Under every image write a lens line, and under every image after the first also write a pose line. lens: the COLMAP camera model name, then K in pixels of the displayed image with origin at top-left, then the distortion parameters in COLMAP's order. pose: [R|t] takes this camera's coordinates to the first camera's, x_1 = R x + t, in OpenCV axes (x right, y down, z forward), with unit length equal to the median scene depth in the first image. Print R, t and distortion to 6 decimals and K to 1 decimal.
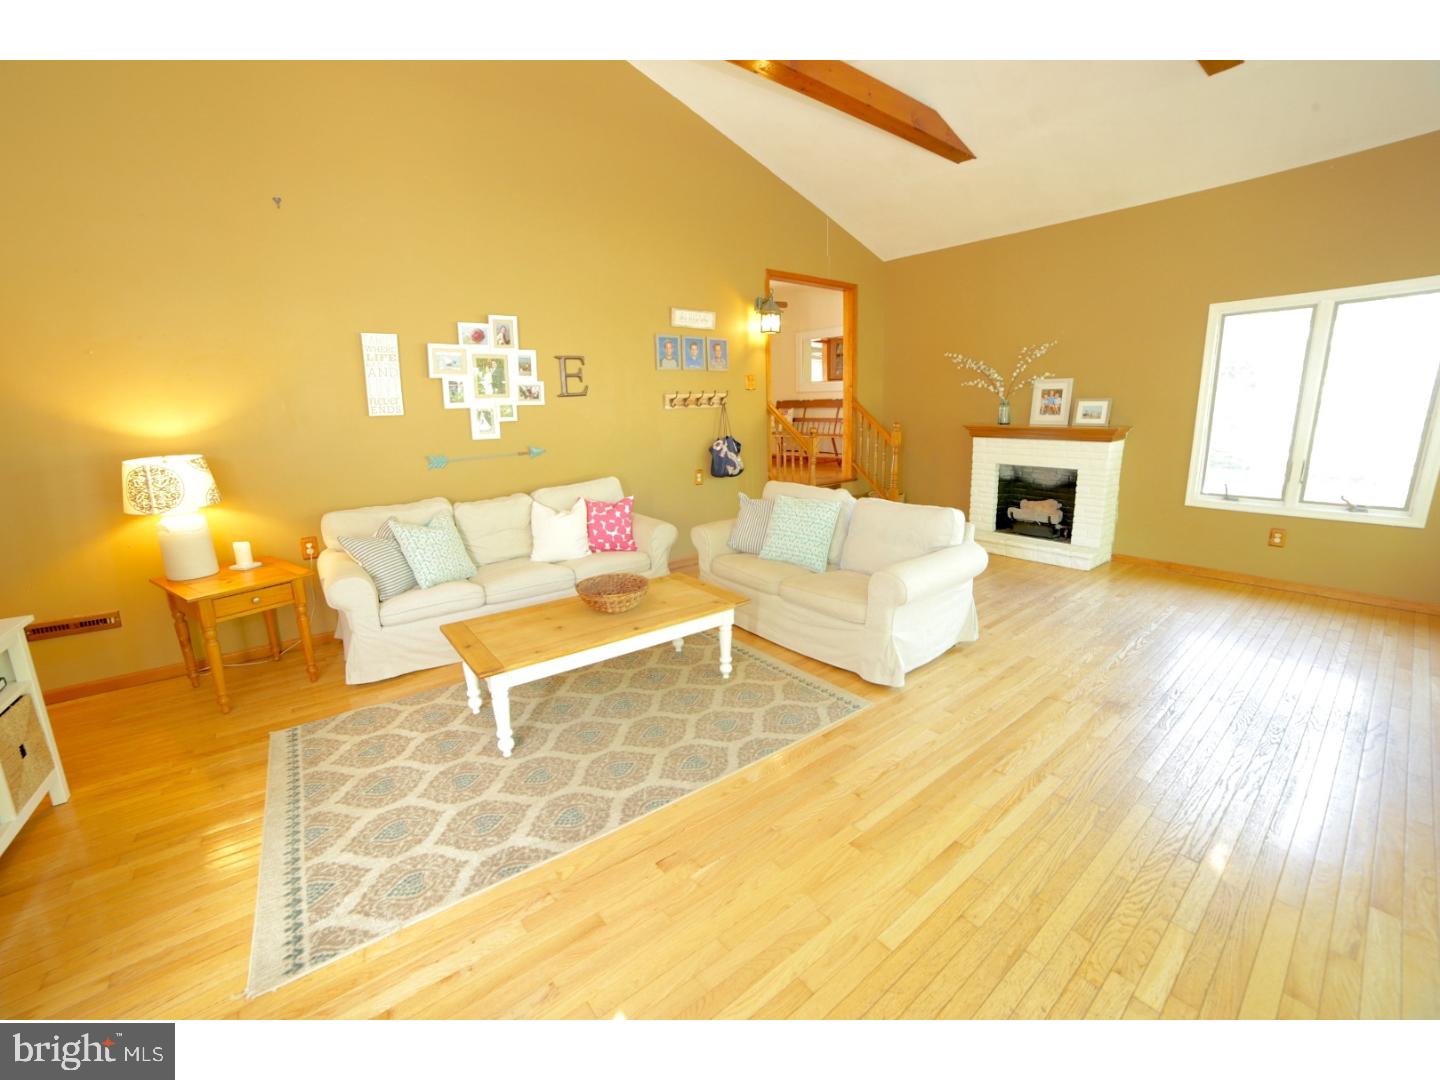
lens RADIAL K [[579.5, 0, 717.9], [0, 579.5, 532.0], [0, 0, 1]] dist [-0.086871, 0.020245]
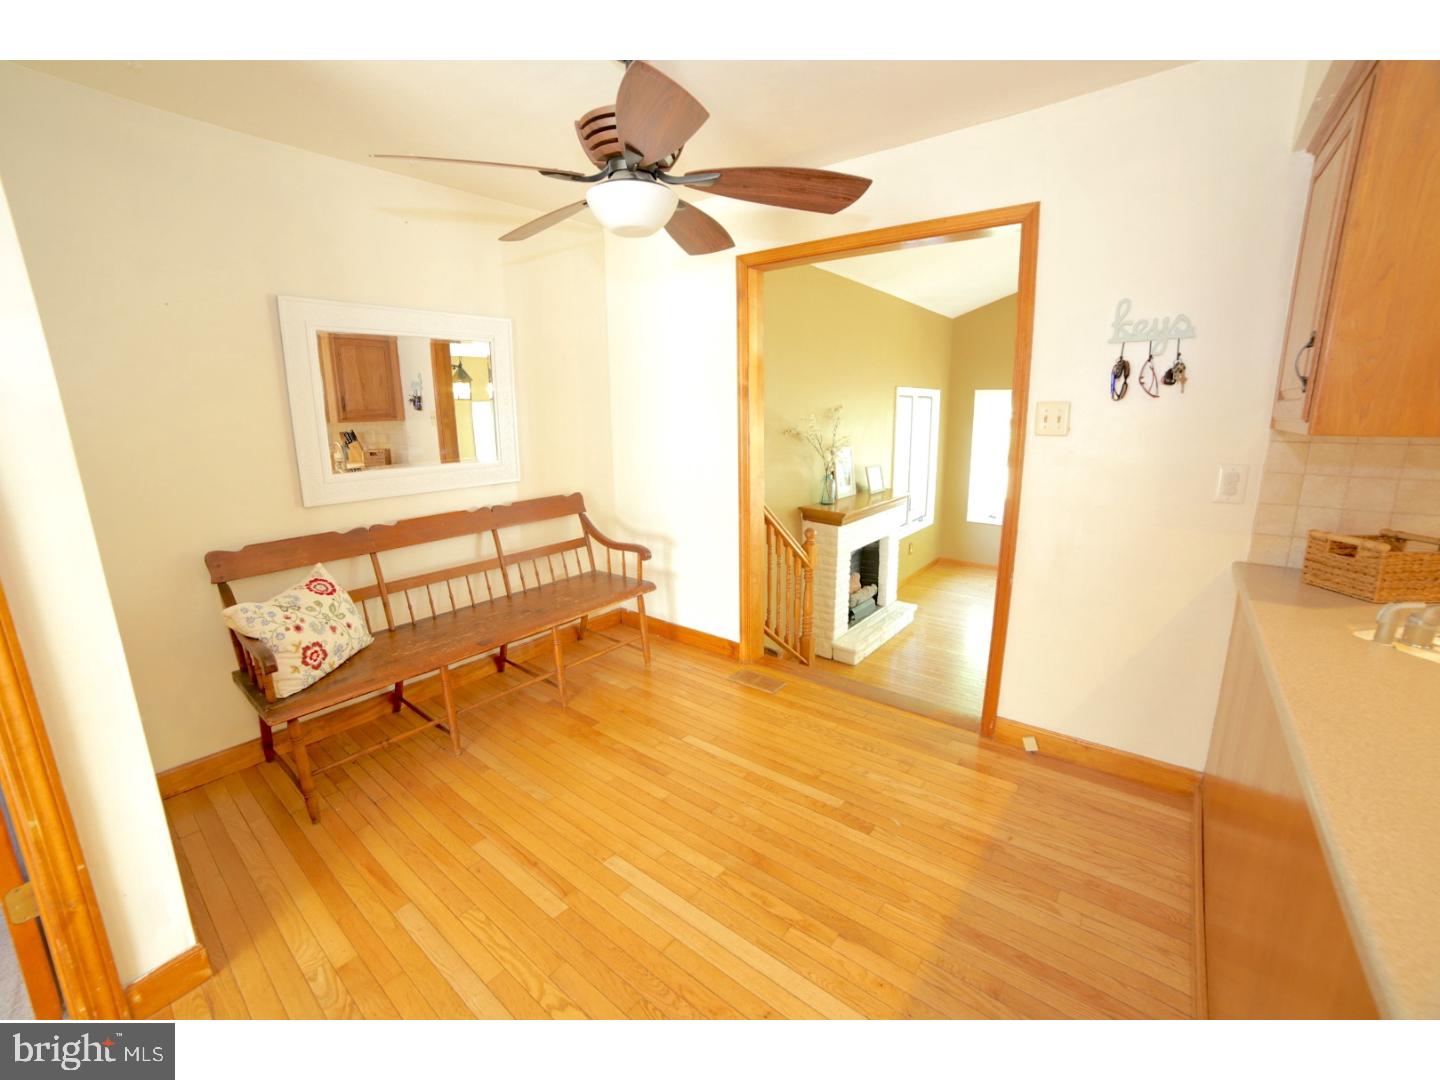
lens RADIAL K [[579.5, 0, 717.9], [0, 579.5, 532.0], [0, 0, 1]] dist [-0.086871, 0.020245]
pose [[-0.235918, -0.179021, 0.955141, -0.179647], [0.203685, 0.951942, 0.228732, -0.258536], [-0.950187, 0.248510, -0.188116, 0.884950]]
